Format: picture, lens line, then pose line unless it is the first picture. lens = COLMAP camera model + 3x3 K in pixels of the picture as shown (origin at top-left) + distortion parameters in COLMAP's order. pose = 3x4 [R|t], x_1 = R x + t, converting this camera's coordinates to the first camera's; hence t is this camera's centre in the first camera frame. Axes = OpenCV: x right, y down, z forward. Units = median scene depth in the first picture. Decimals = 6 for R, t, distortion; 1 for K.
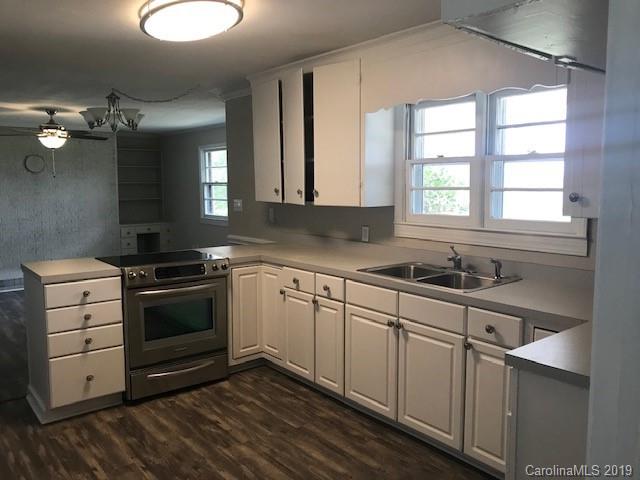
lens RADIAL K [[528.1, 0, 321.3], [0, 528.1, 228.2], [0, 0, 1]] dist [0.077922, -0.098268]
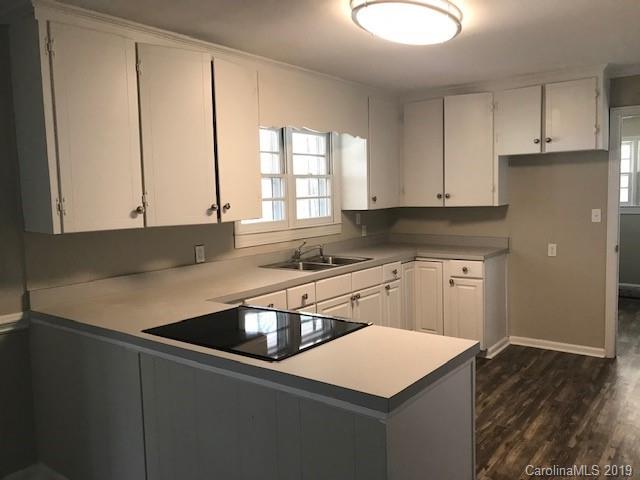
lens RADIAL K [[532.9, 0, 320.0], [0, 532.9, 240.0], [0, 0, 1]] dist [0.029072, -0.002789]
pose [[-0.241056, -0.076111, 0.967522, -0.823810], [0.113839, 0.987821, 0.106071, -0.083931], [-0.963812, 0.135711, -0.229455, 1.007622]]
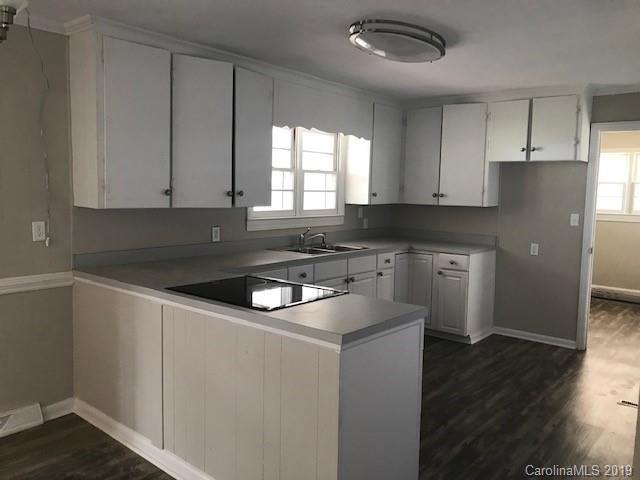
lens RADIAL K [[532.9, 0, 320.0], [0, 532.9, 240.0], [0, 0, 1]] dist [0.029072, -0.002789]
pose [[-0.201870, -0.097089, 0.974588, -0.959029], [0.065215, 0.991534, 0.112285, -0.080679], [-0.977239, 0.086225, -0.193829, 1.003527]]
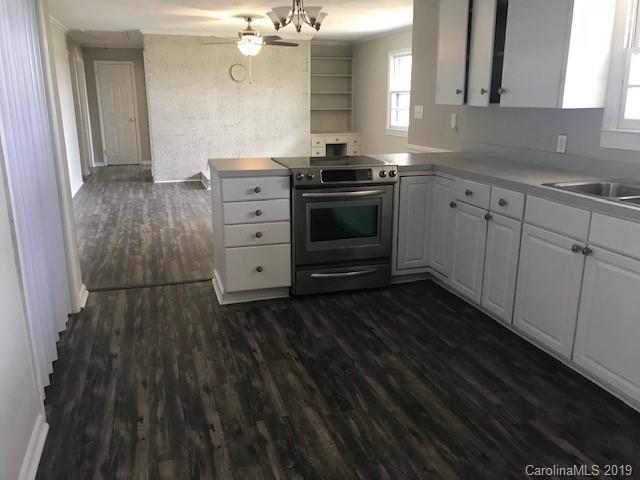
lens RADIAL K [[528.1, 0, 321.3], [0, 528.1, 228.2], [0, 0, 1]] dist [0.077922, -0.098268]
pose [[0.933813, 0.089039, -0.346505, 0.033015], [-0.034911, 0.986591, 0.159435, 0.021587], [0.356054, -0.136785, 0.924400, 0.066742]]
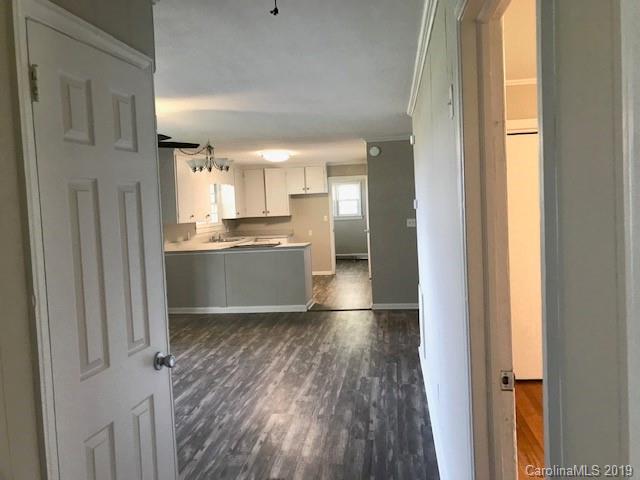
lens RADIAL K [[532.9, 0, 320.0], [0, 532.9, 240.0], [0, 0, 1]] dist [0.029072, -0.002789]
pose [[-0.682820, -0.013569, 0.730460, -1.868215], [0.110143, 0.986488, 0.121284, -0.177179], [-0.722236, 0.163270, -0.672099, 2.075279]]
